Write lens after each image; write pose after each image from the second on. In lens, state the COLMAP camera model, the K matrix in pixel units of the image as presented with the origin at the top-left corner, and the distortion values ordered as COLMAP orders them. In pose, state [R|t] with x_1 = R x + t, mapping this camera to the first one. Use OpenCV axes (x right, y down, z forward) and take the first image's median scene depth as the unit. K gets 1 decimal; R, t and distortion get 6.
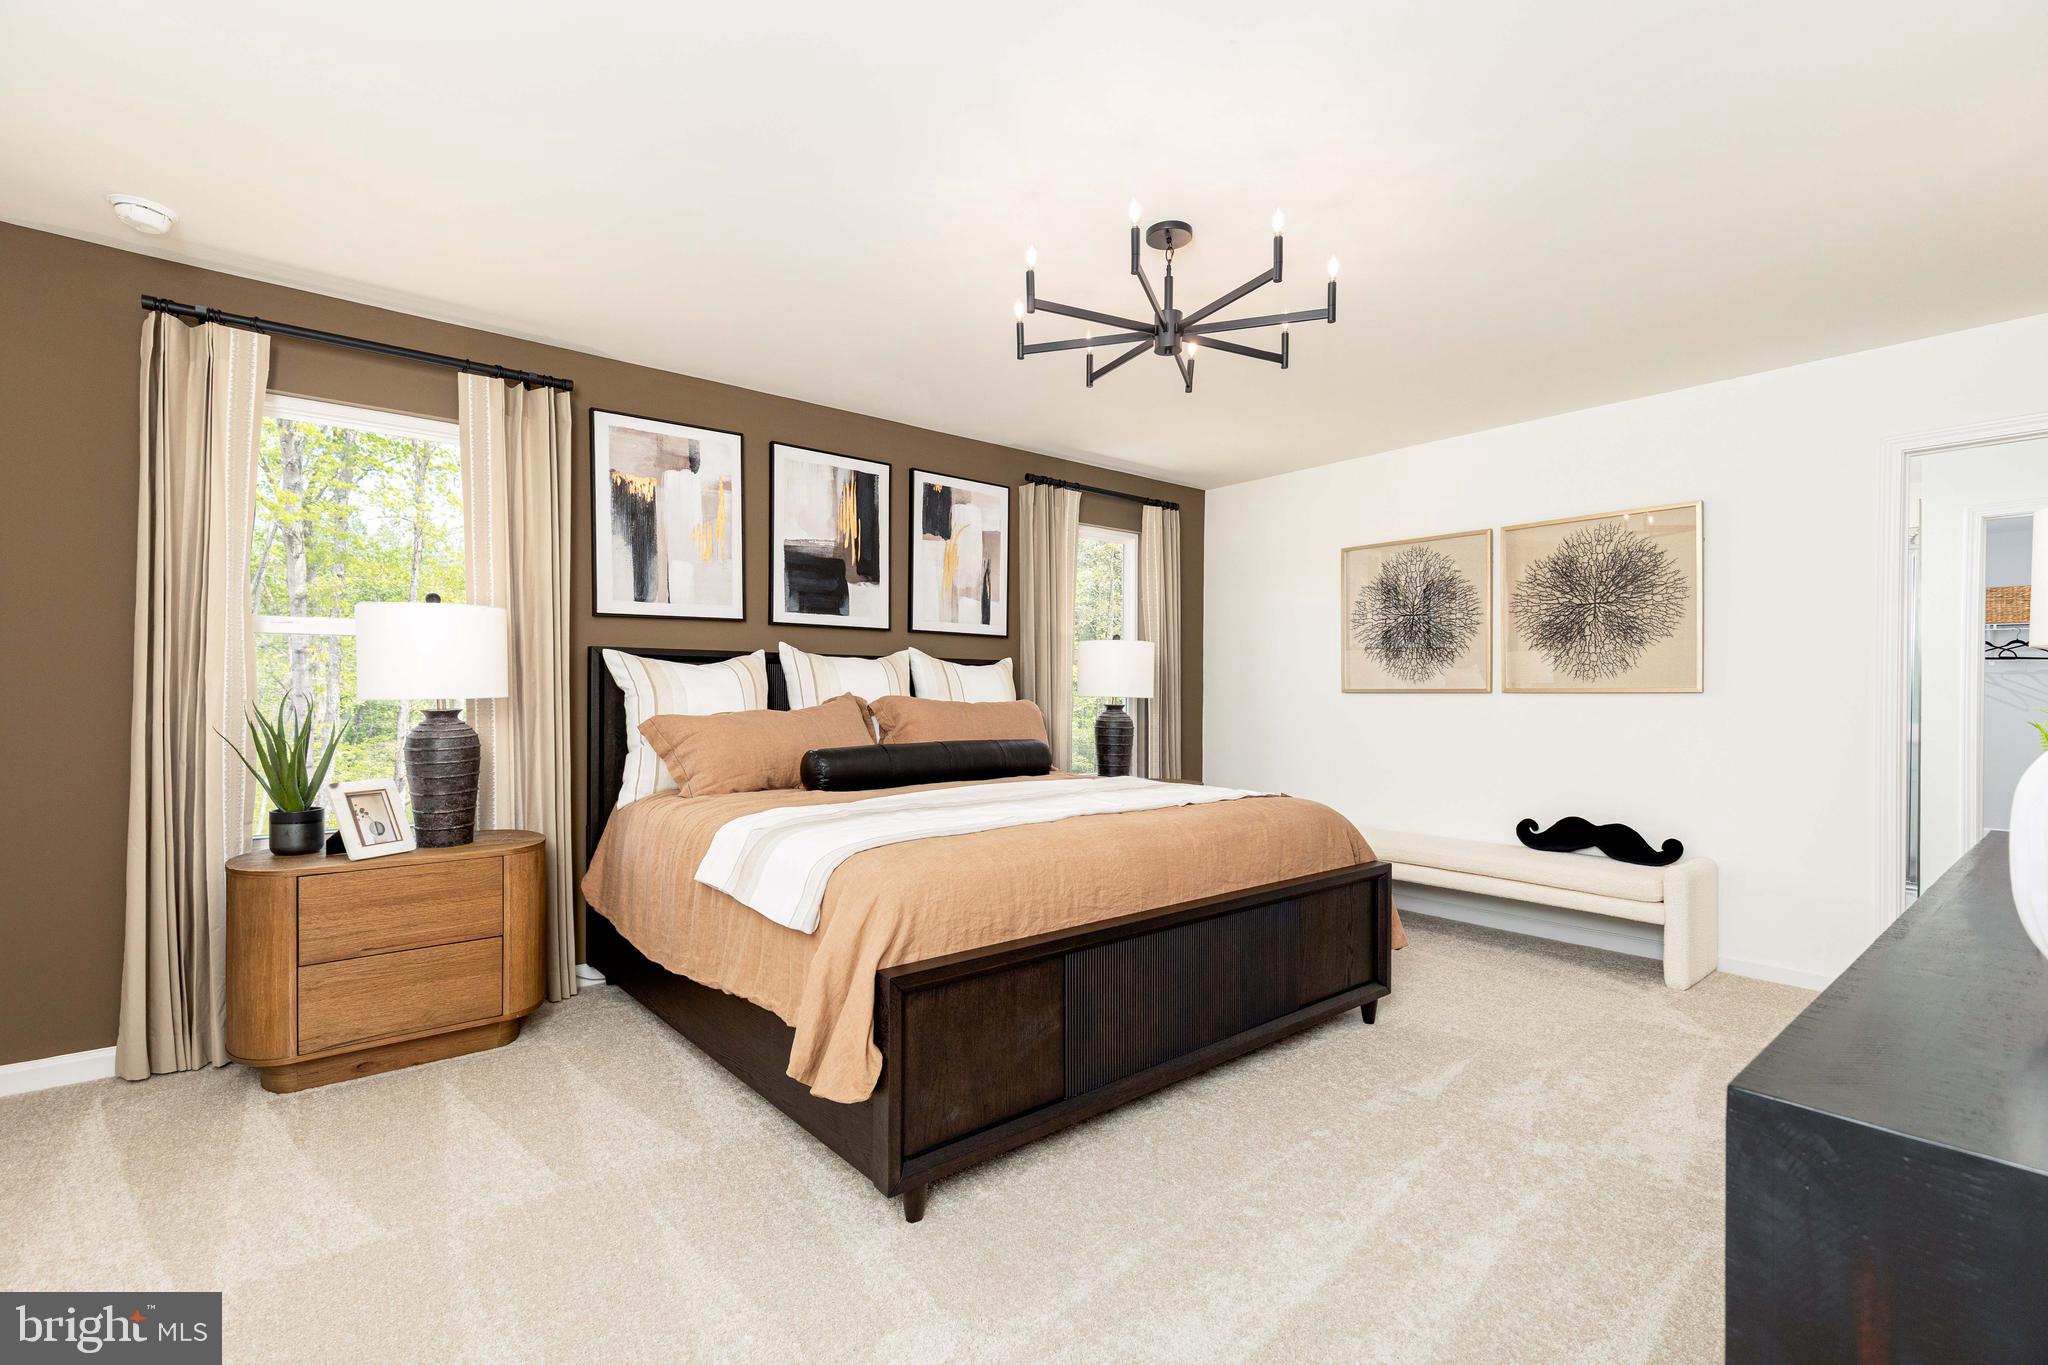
lens RADIAL K [[910.8, 0, 1025.9], [0, 910.8, 694.1], [0, 0, 1]] dist [0.000904, -0.000086]
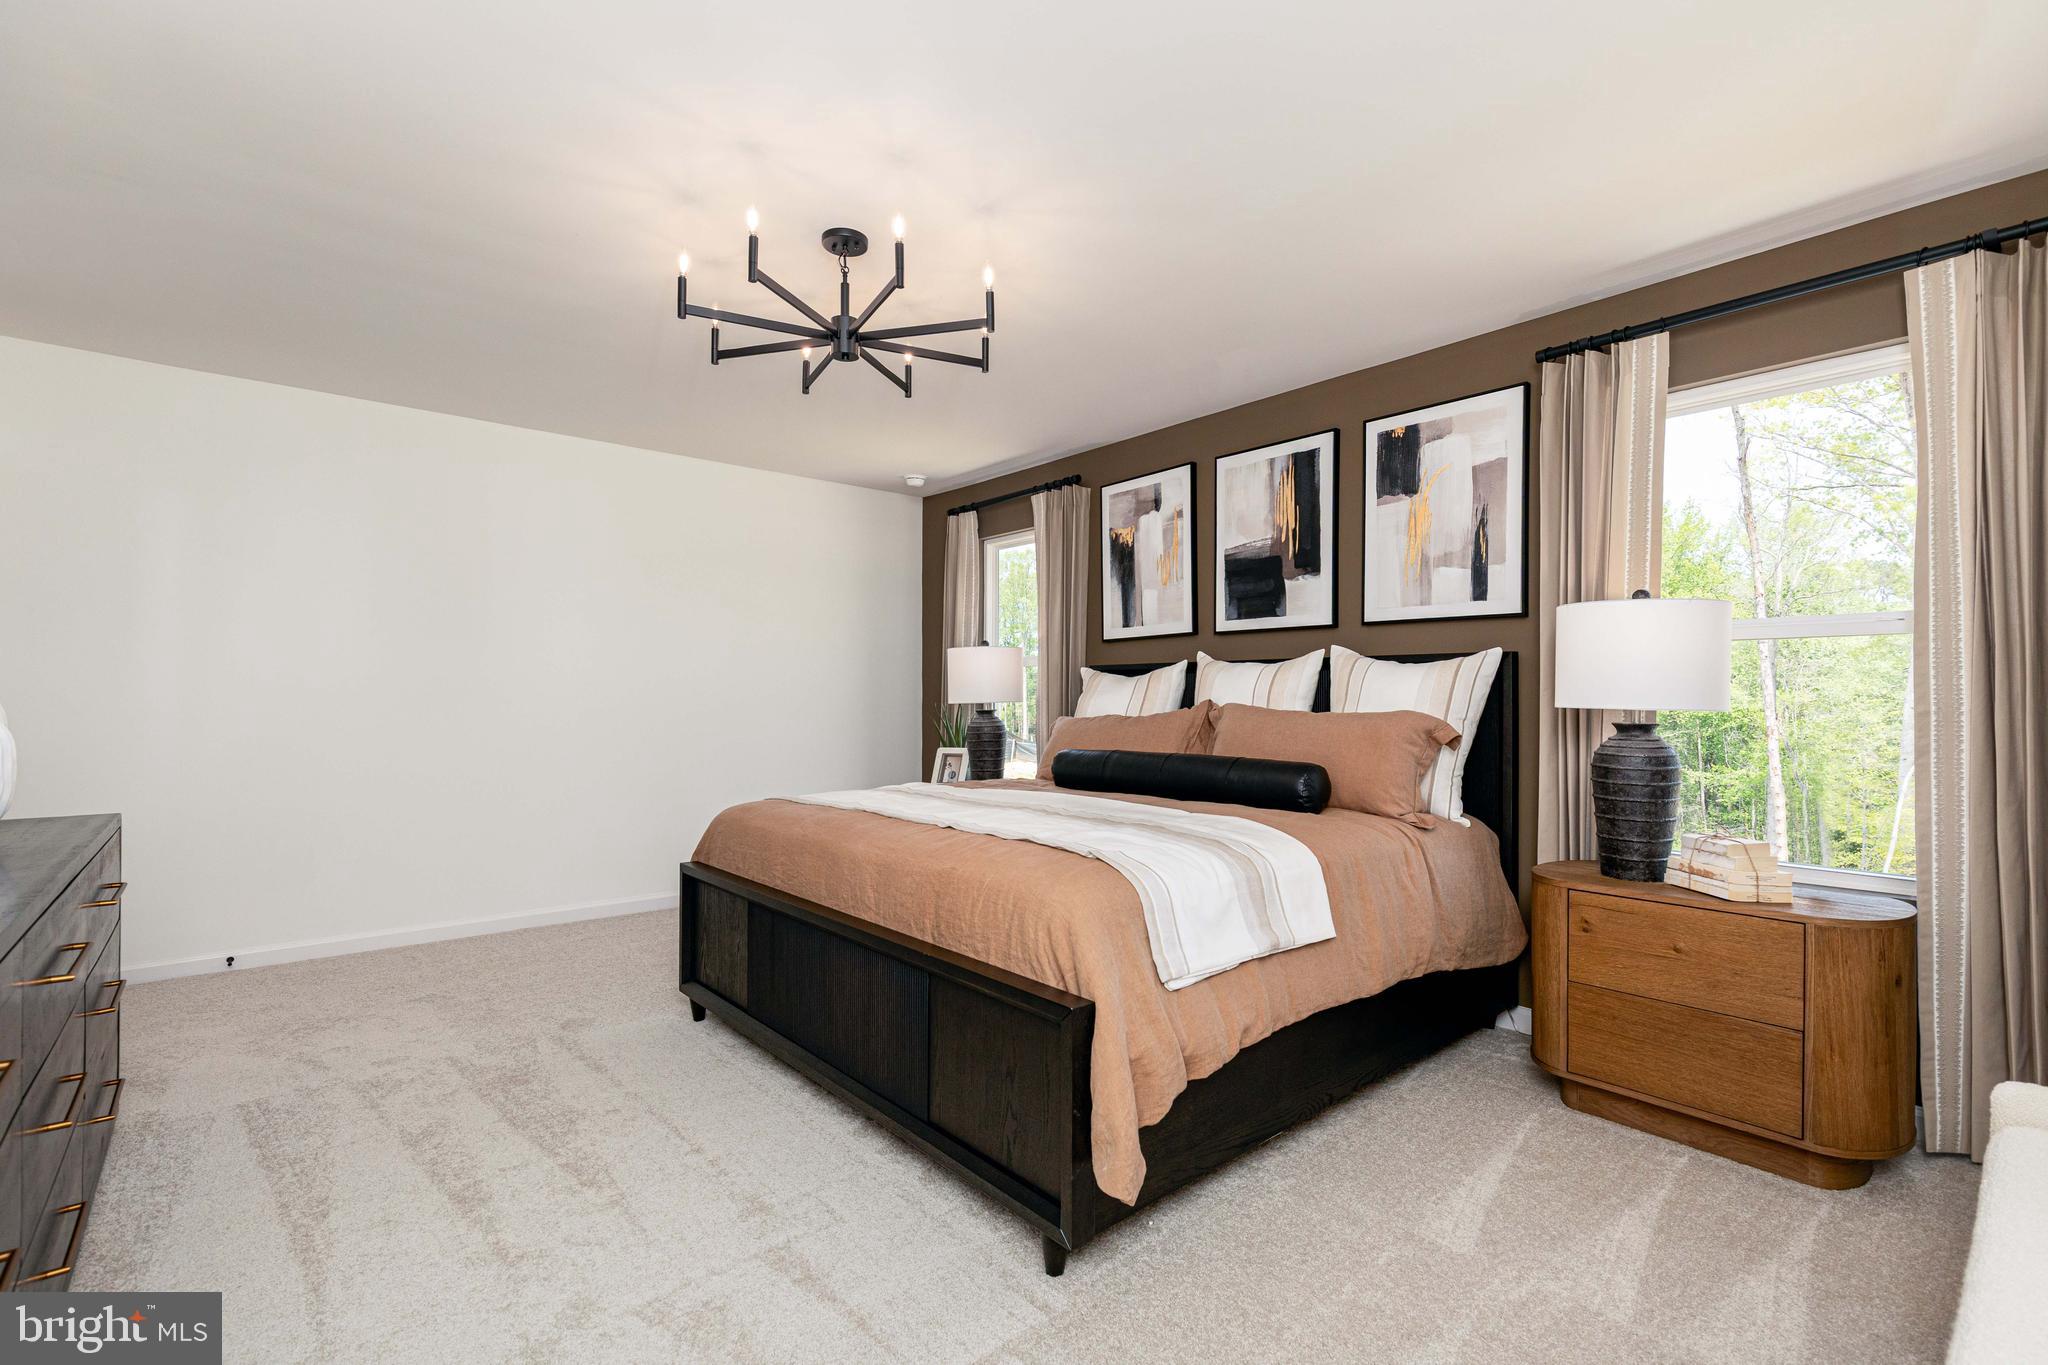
lens RADIAL K [[910.8, 0, 1025.9], [0, 910.8, 694.1], [0, 0, 1]] dist [0.000904, -0.000086]
pose [[0.008213, -0.009995, -0.999916, 0.657050], [-0.008133, 0.999916, -0.010062, 0.002937], [0.999933, 0.008215, 0.008131, 0.680210]]
